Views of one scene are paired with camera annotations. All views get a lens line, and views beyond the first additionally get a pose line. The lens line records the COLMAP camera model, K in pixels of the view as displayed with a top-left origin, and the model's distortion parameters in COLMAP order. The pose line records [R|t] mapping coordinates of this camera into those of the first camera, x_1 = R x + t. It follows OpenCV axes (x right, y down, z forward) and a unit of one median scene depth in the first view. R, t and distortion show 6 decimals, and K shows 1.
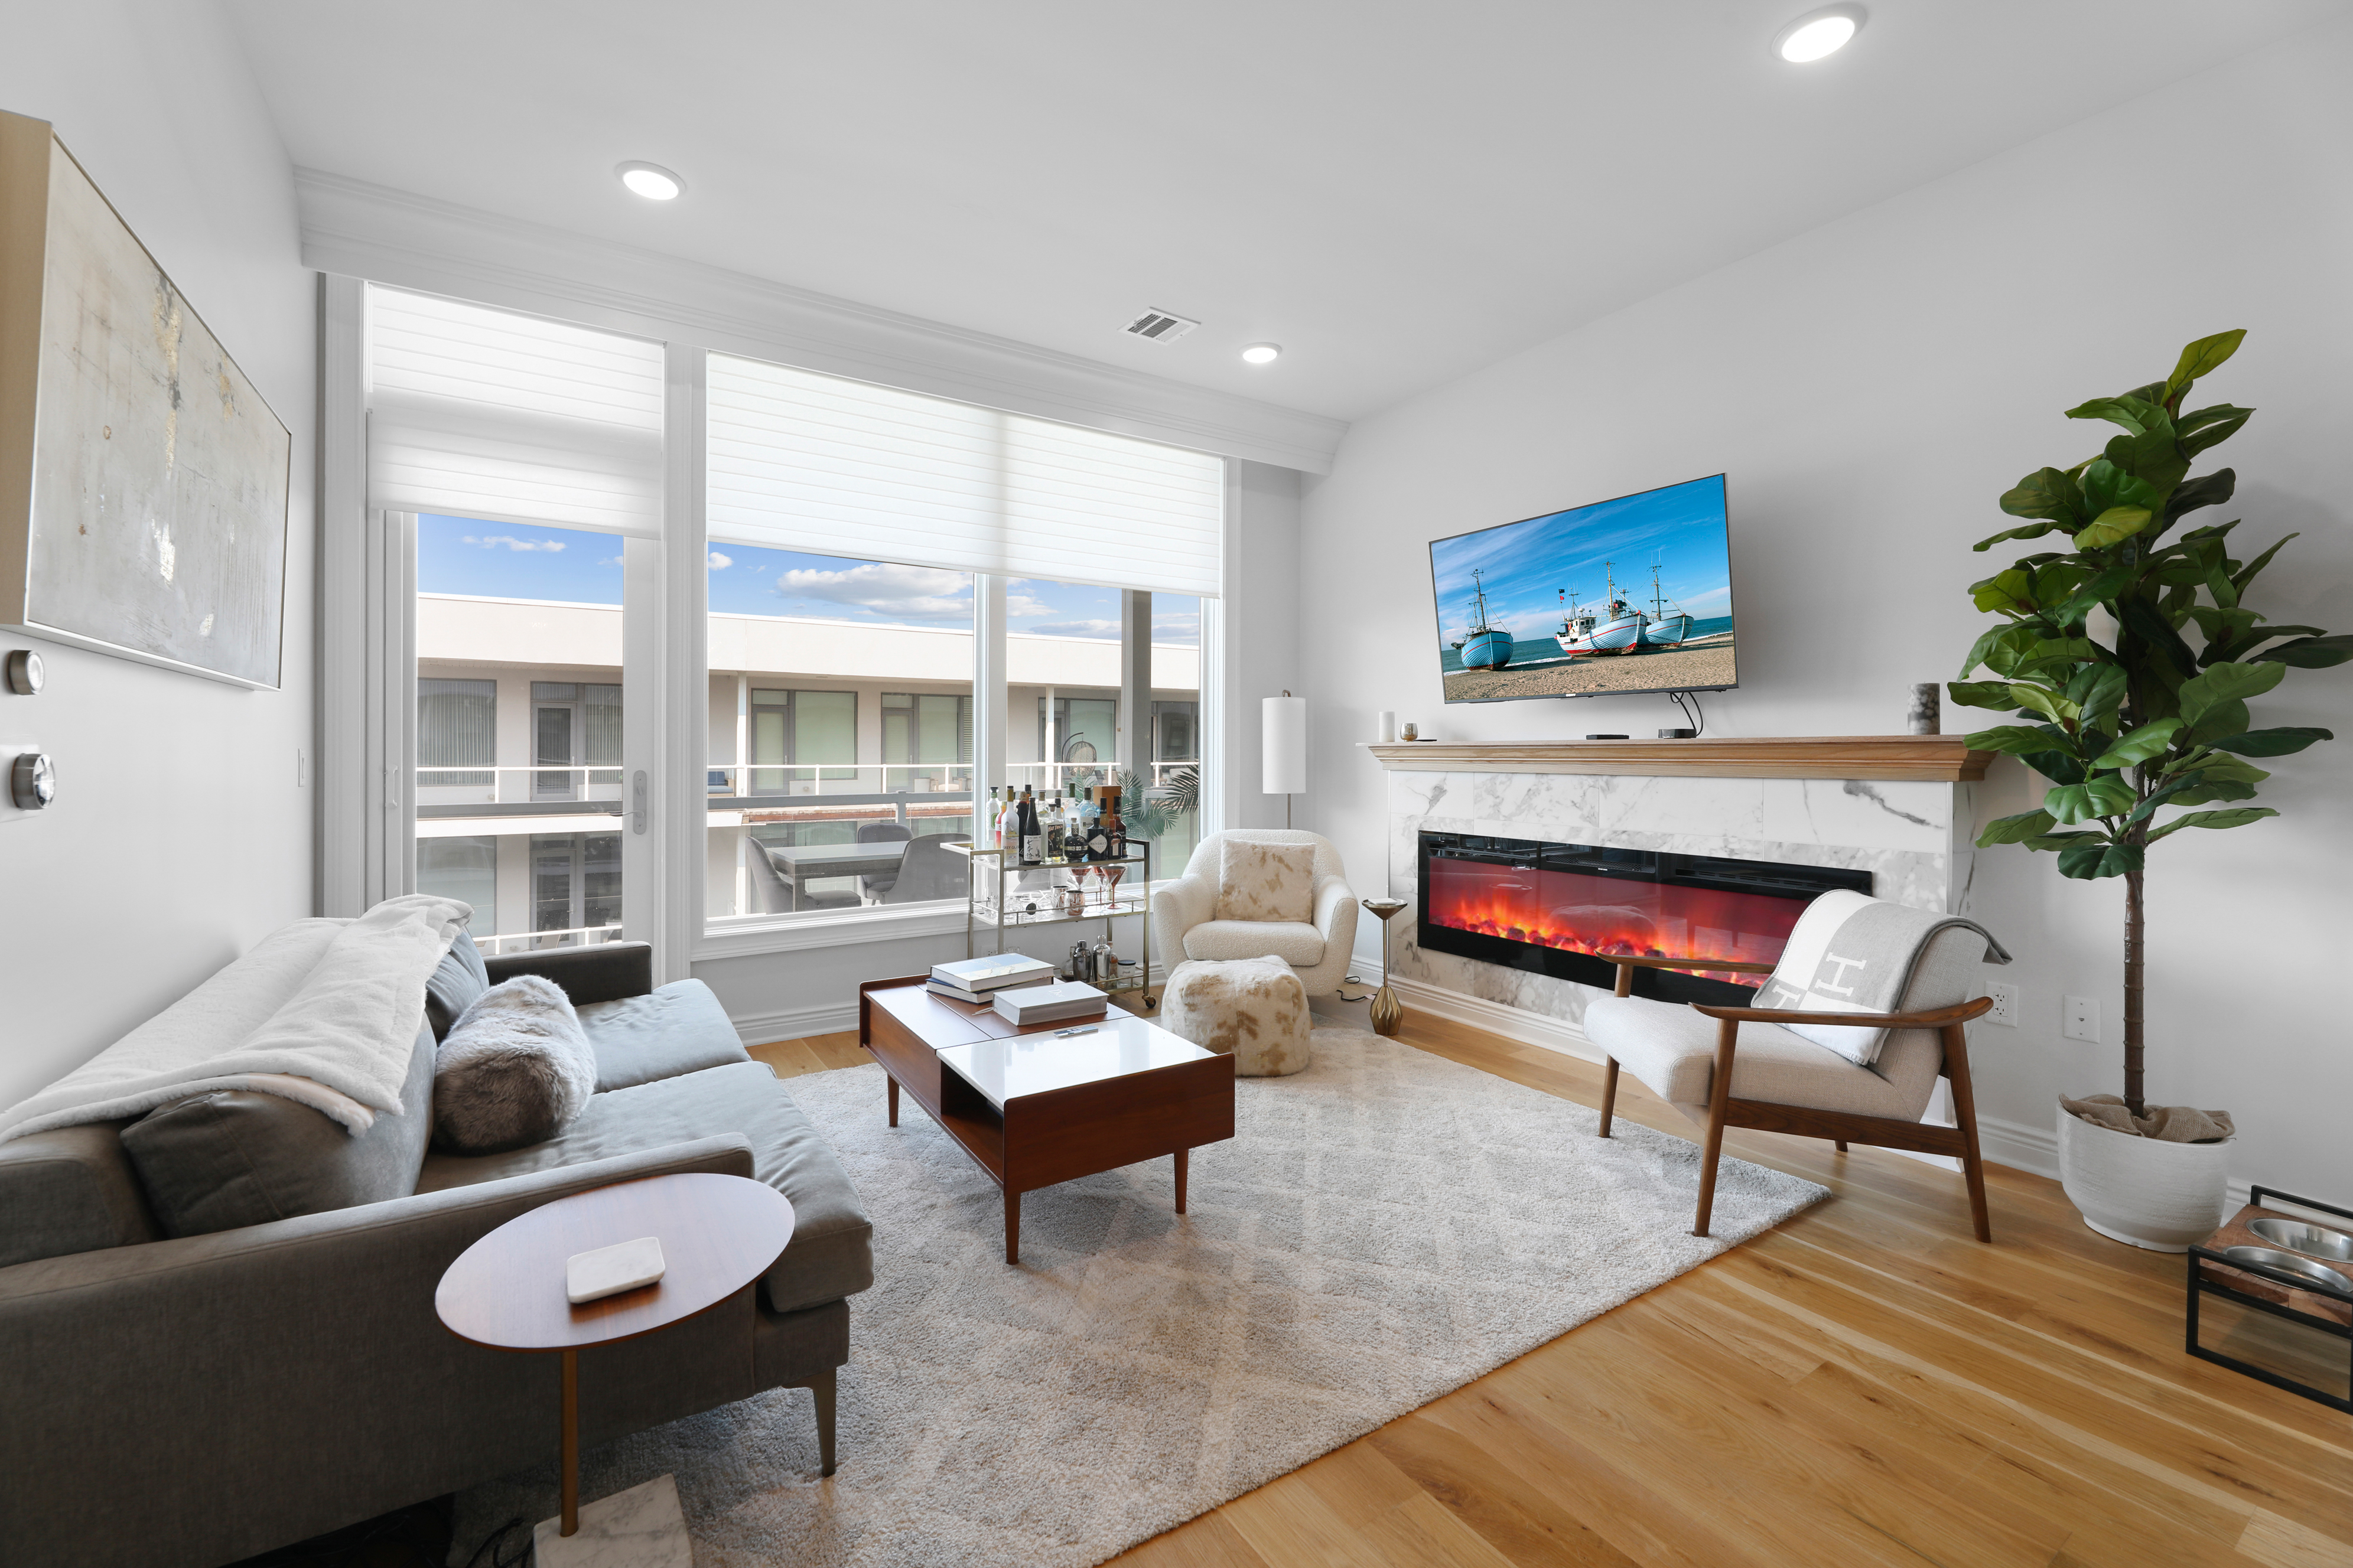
lens RADIAL K [[959.2, 0, 1164.0], [0, 959.2, 748.8], [0, 0, 1]] dist [-0.000918, -0.000312]
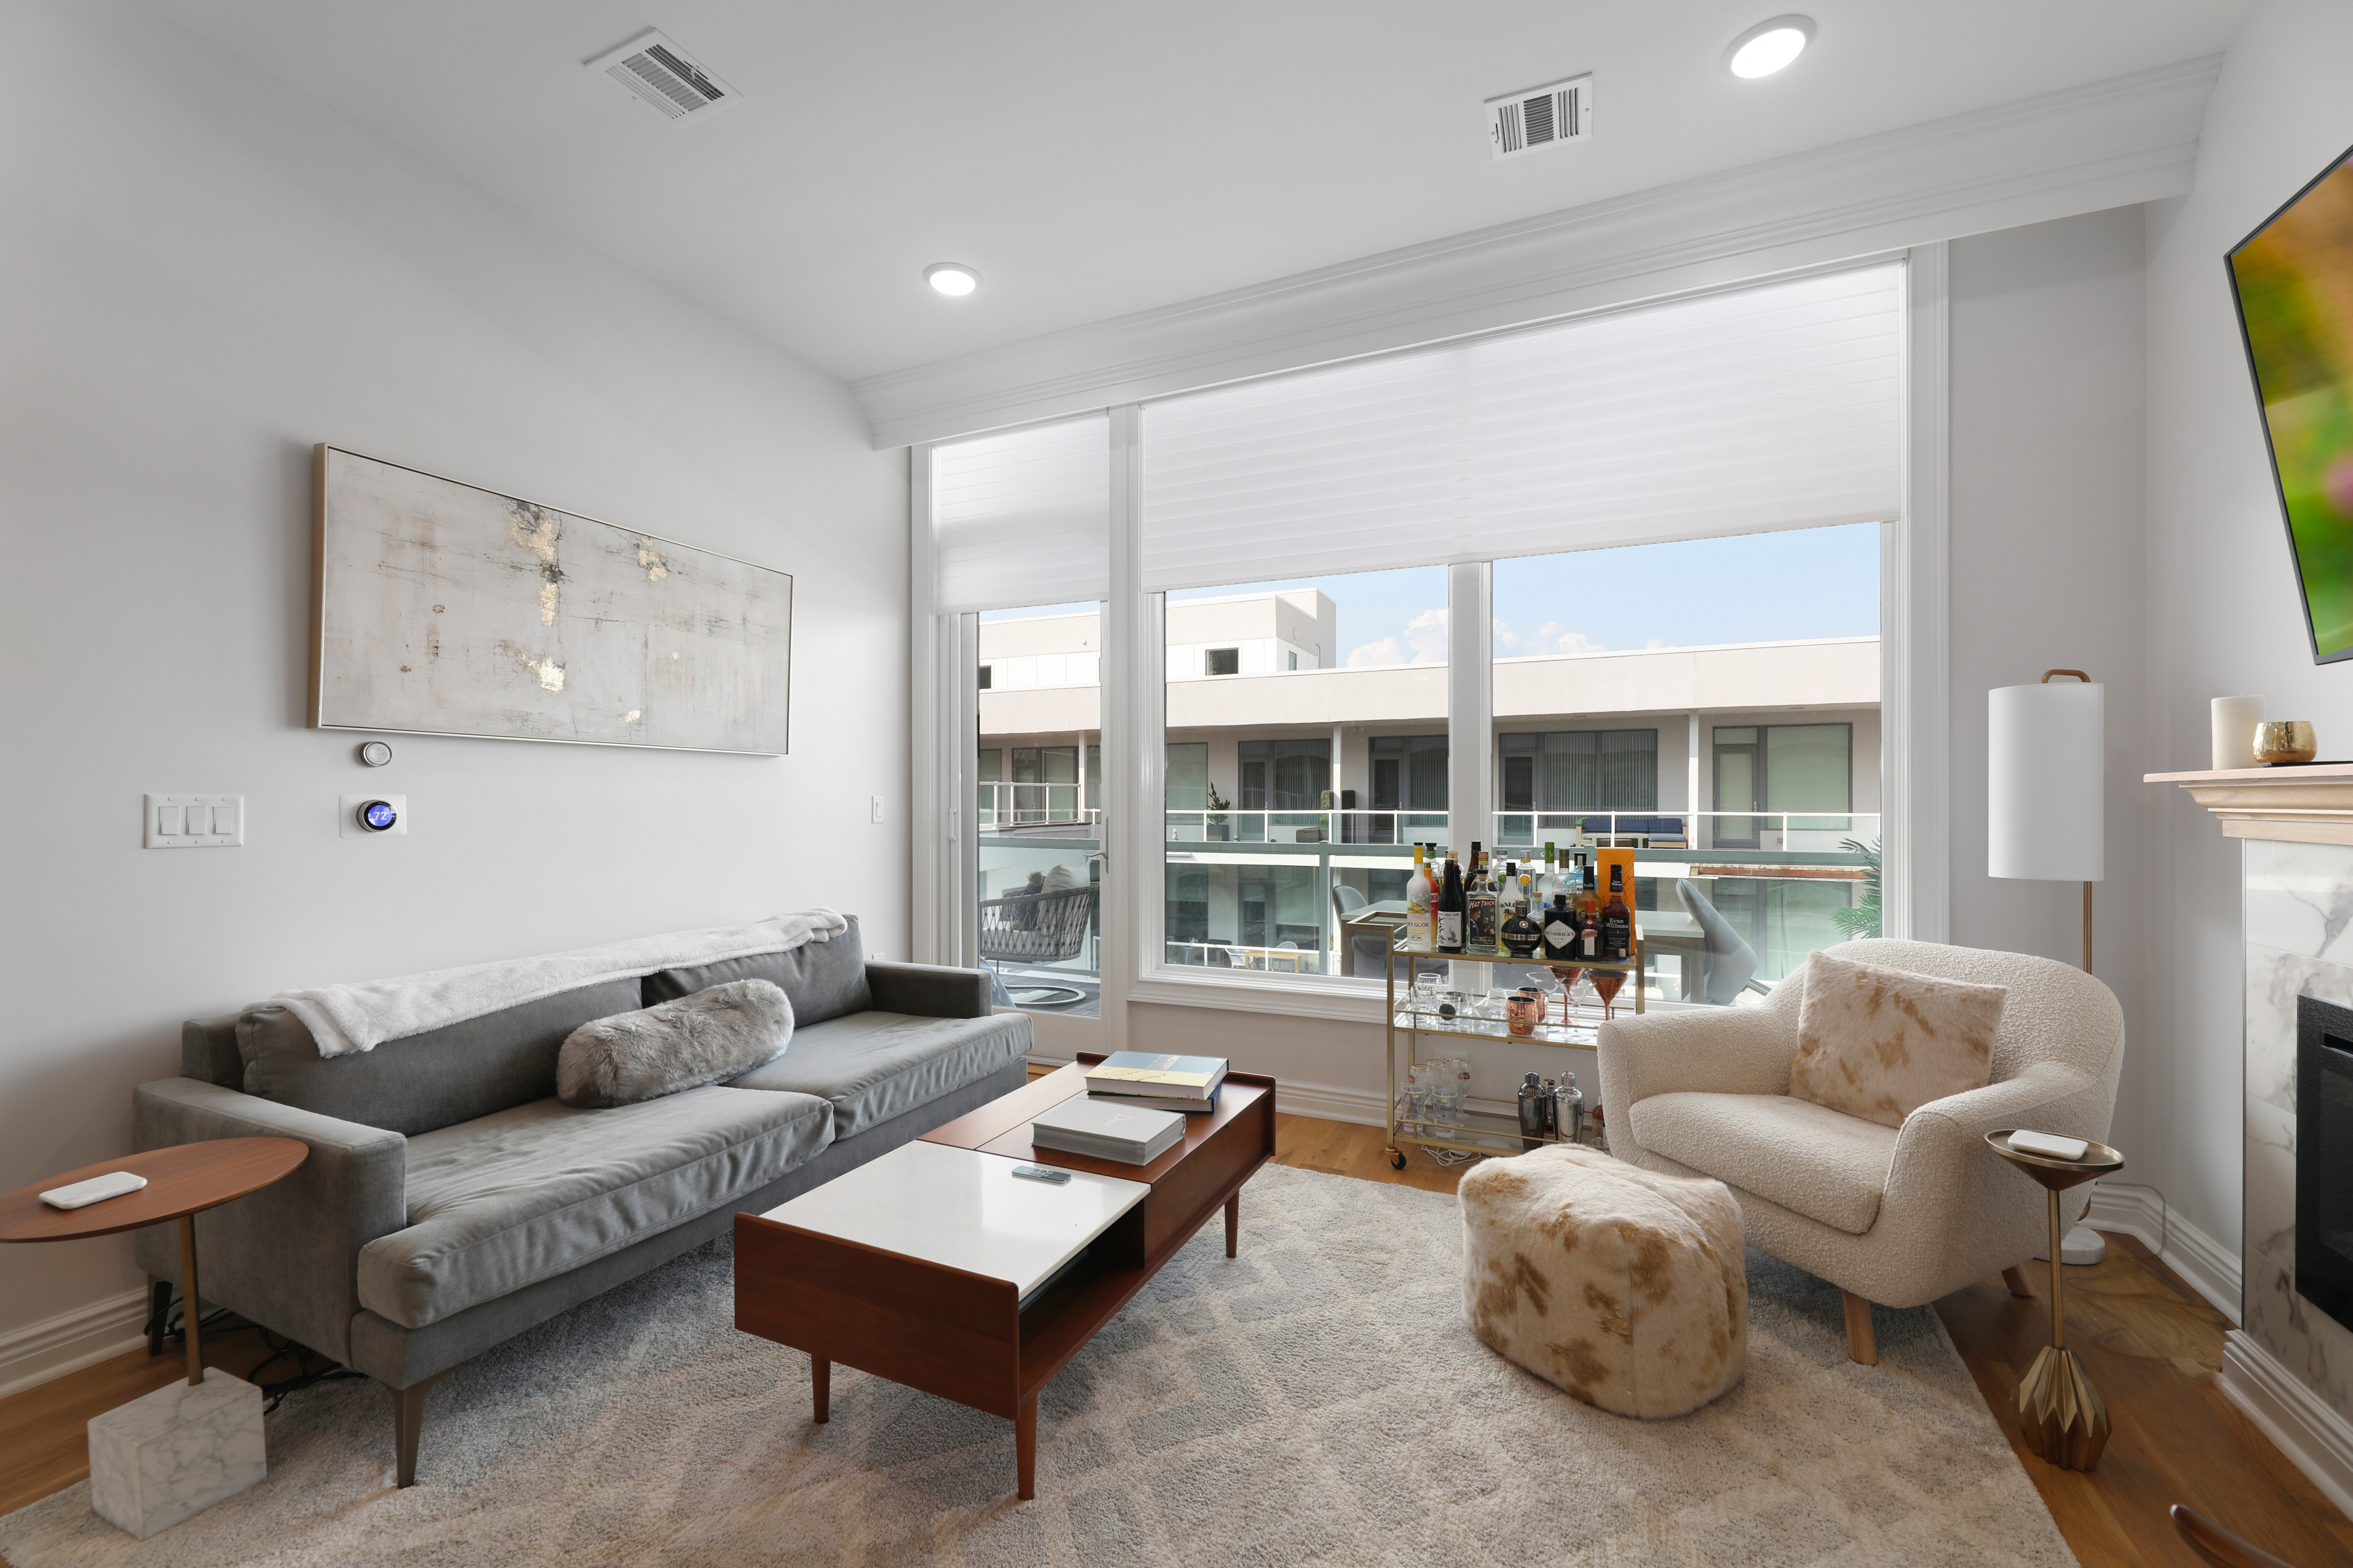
lens RADIAL K [[967.3, 0, 1165.0], [0, 967.3, 797.8], [0, 0, 1]] dist [0.001021, 0.000013]
pose [[0.534137, -0.002777, -0.845393, 0.415514], [0.005653, 0.999984, 0.000288, 0.002929], [0.845379, -0.004933, 0.534145, 0.478869]]
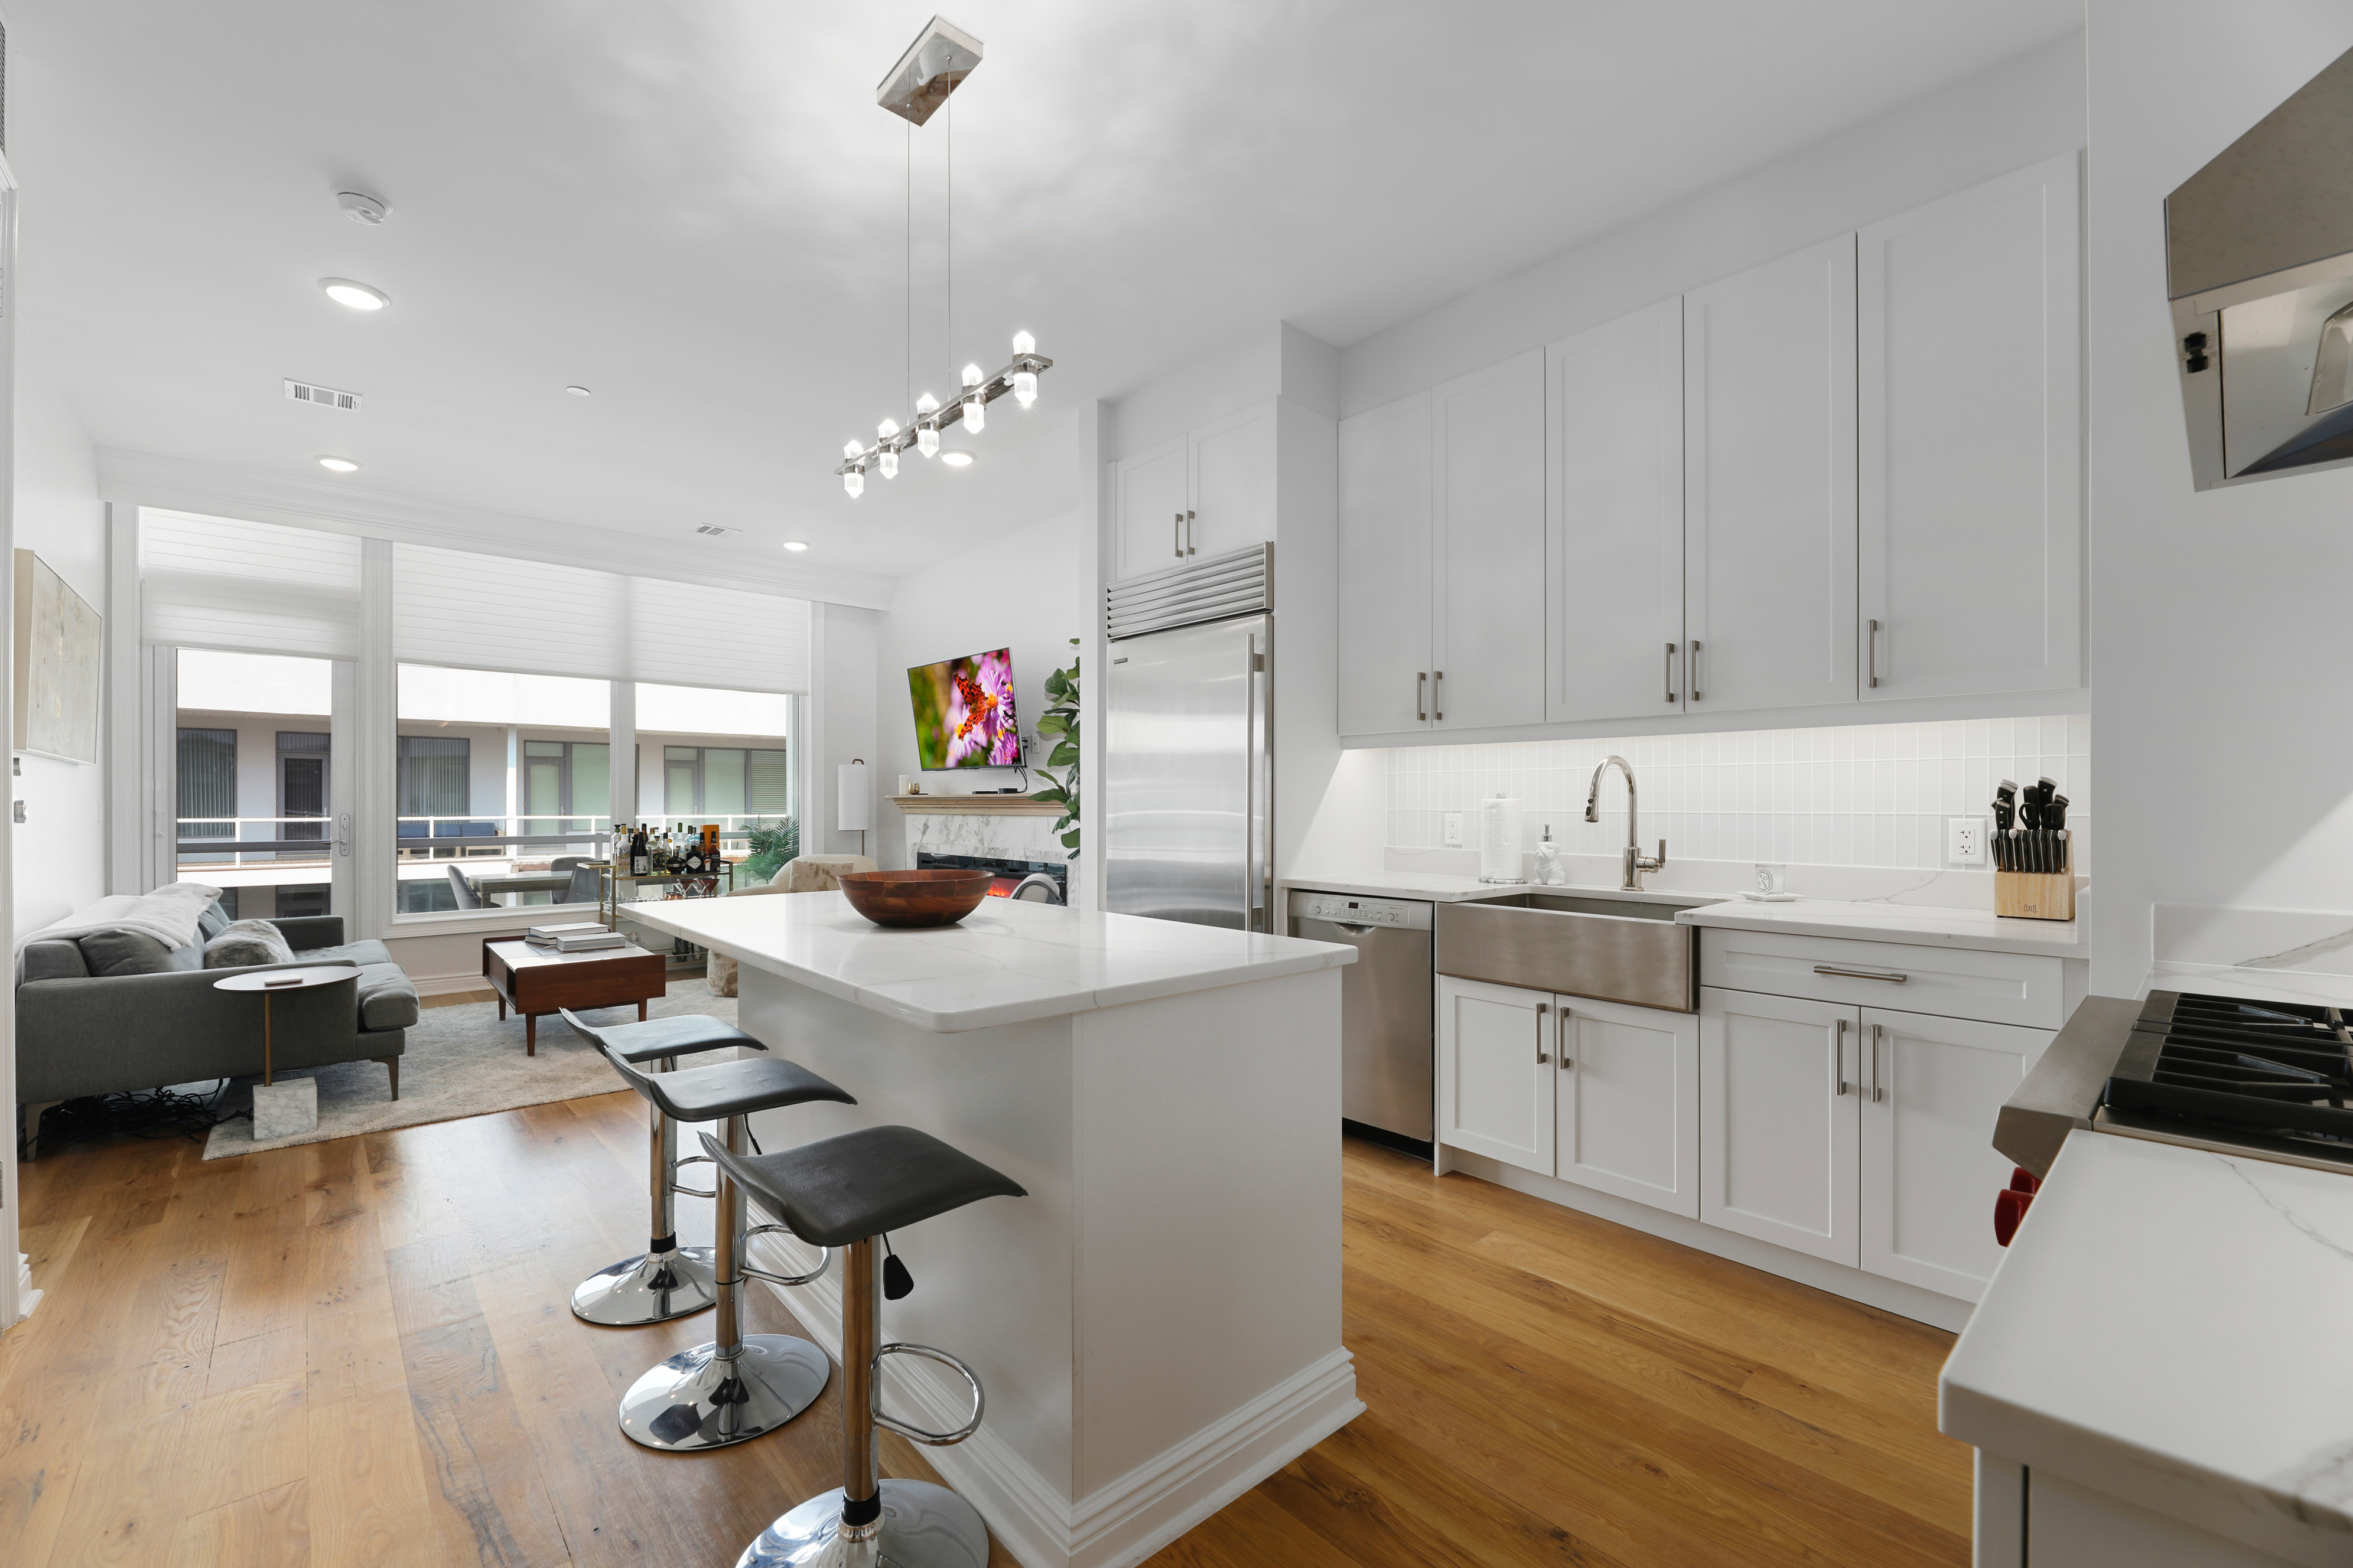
lens RADIAL K [[963.8, 0, 1167.7], [0, 963.8, 804.7], [0, 0, 1]] dist [-0.000380, -0.000959]
pose [[0.987183, 0.000352, 0.159593, 0.495888], [-0.000966, 0.999992, 0.003775, 0.002119], [-0.159591, -0.003880, 0.987176, -0.712627]]
